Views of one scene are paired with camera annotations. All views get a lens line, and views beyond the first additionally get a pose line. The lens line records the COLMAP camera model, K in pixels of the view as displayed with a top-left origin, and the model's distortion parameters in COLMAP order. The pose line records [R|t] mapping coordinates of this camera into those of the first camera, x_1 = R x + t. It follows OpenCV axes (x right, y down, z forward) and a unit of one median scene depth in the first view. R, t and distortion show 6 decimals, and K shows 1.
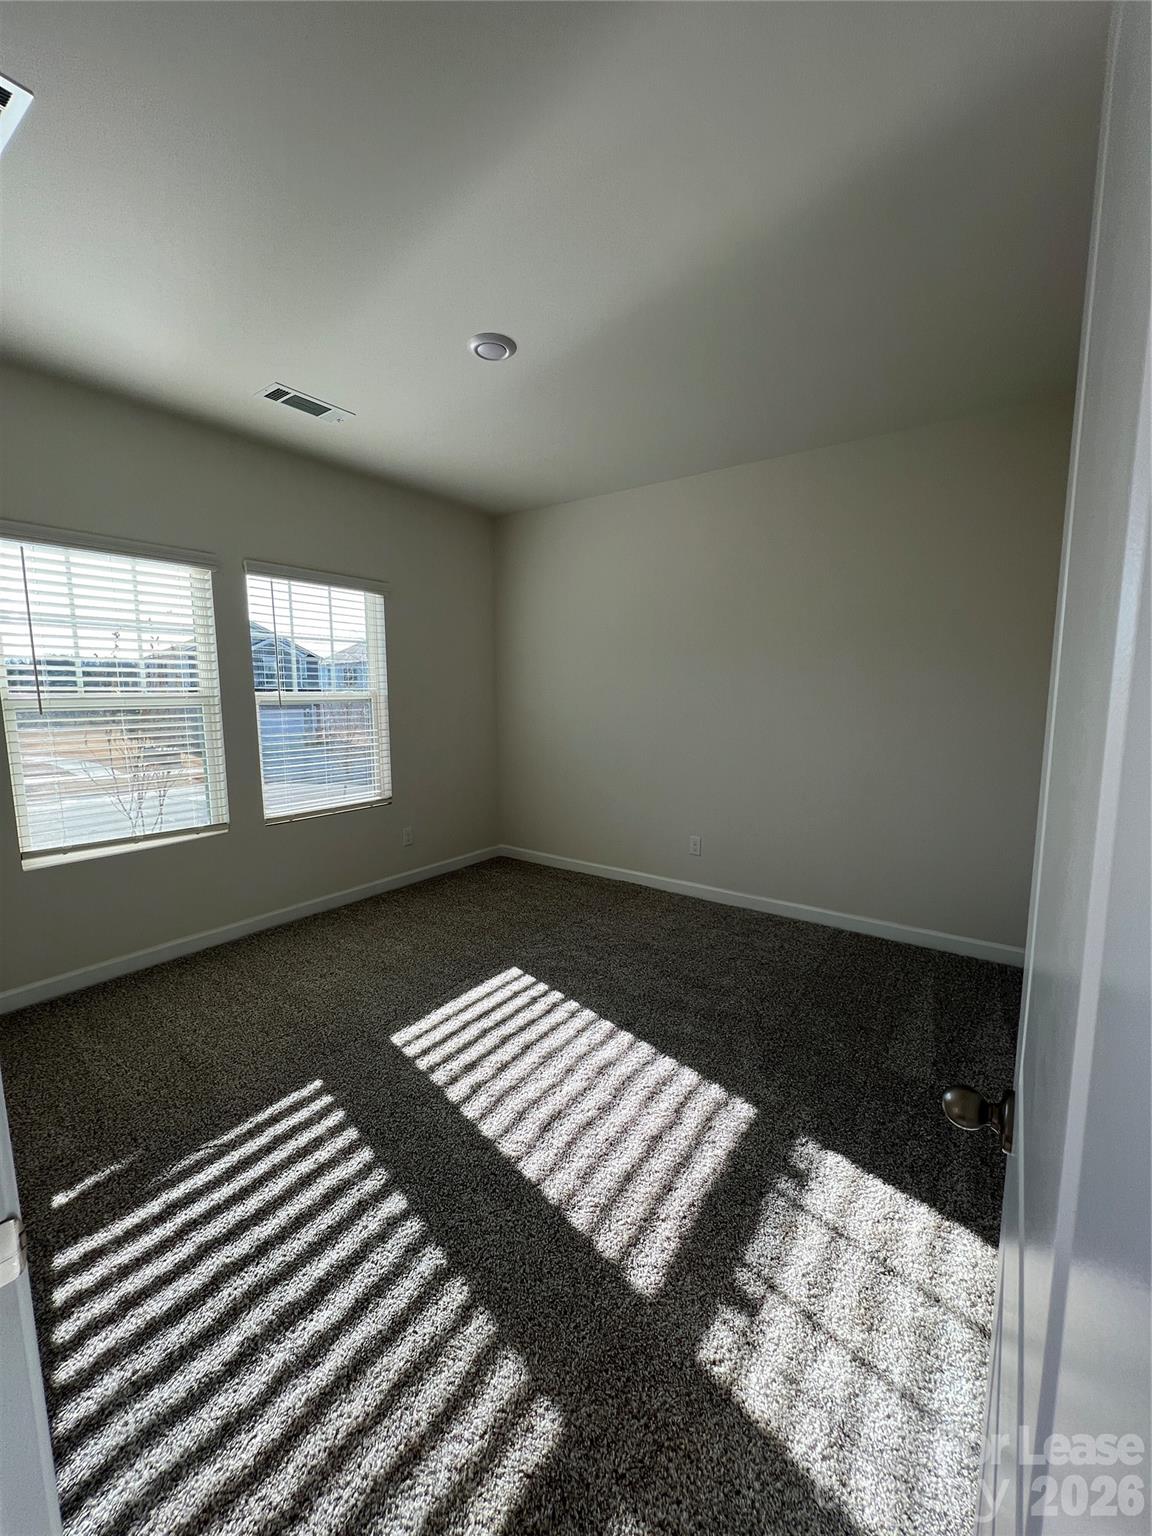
lens RADIAL K [[616.2, 0, 576.0], [0, 616.2, 768.0], [0, 0, 1]] dist [0.000176, -0.000032]
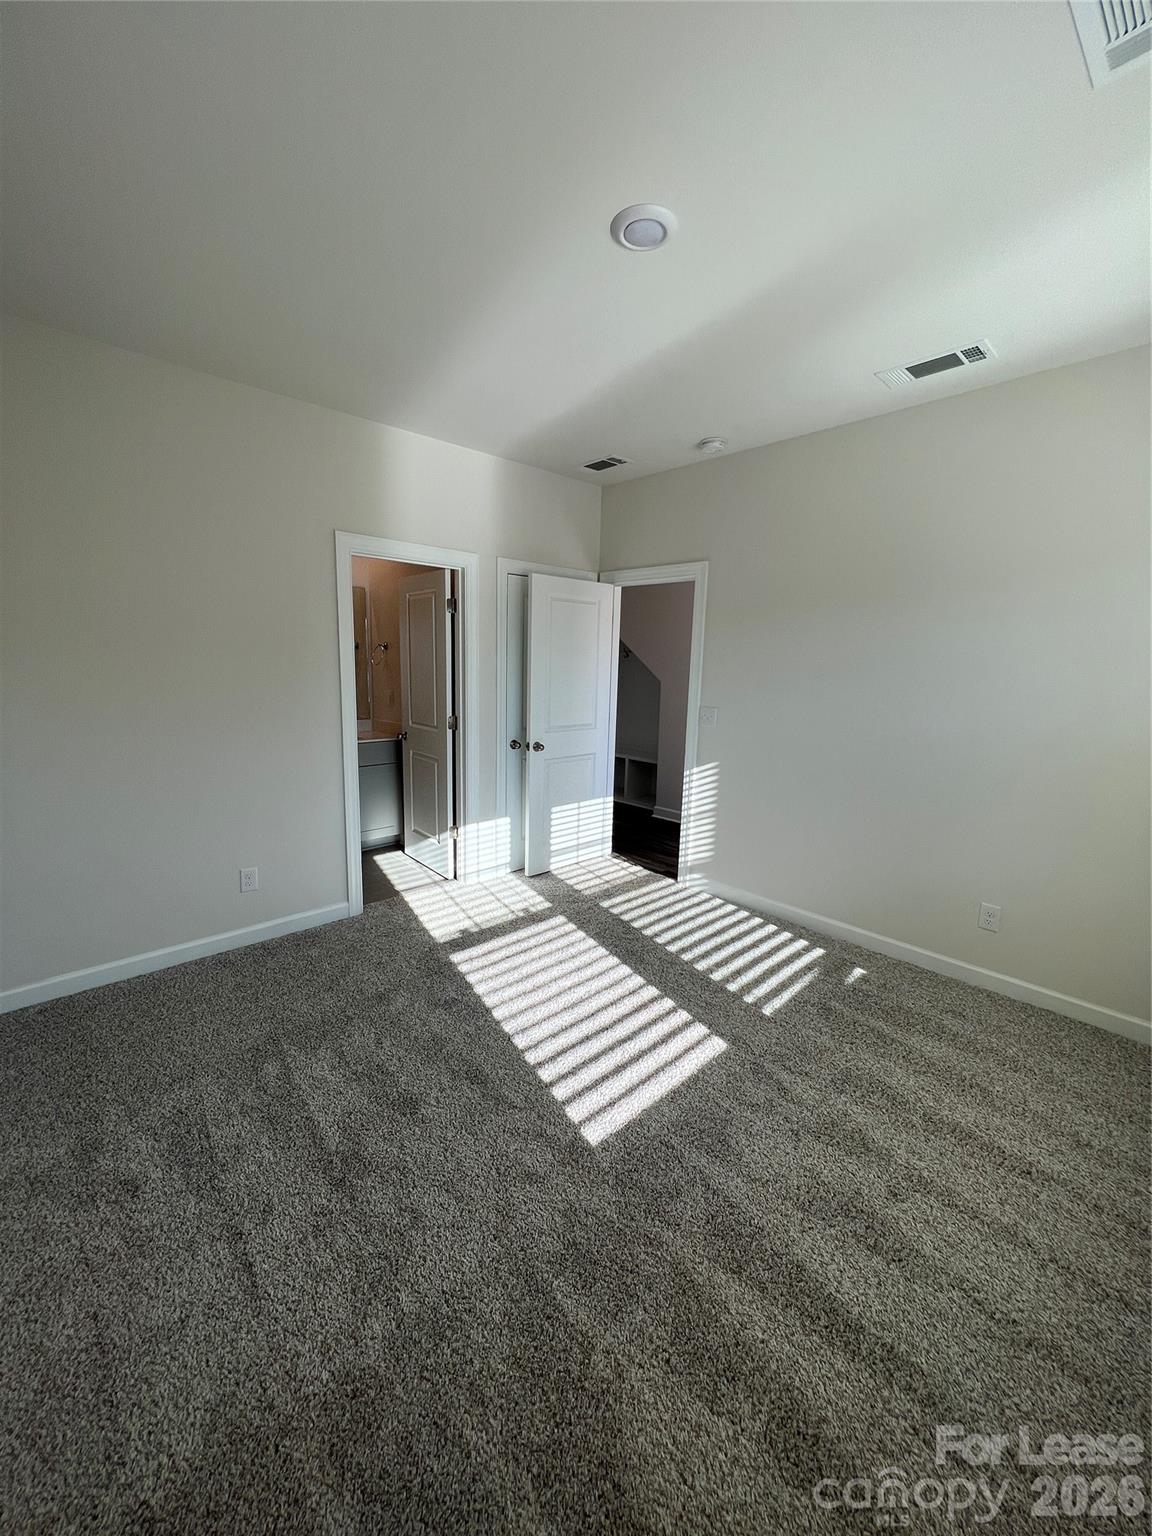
lens RADIAL K [[616.2, 0, 576.0], [0, 616.2, 768.0], [0, 0, 1]] dist [0.000176, -0.000032]
pose [[-0.981135, -0.047873, 0.187302, -0.287500], [0.010851, 0.953690, 0.300595, -0.361241], [-0.193018, 0.296957, -0.935180, 2.327486]]
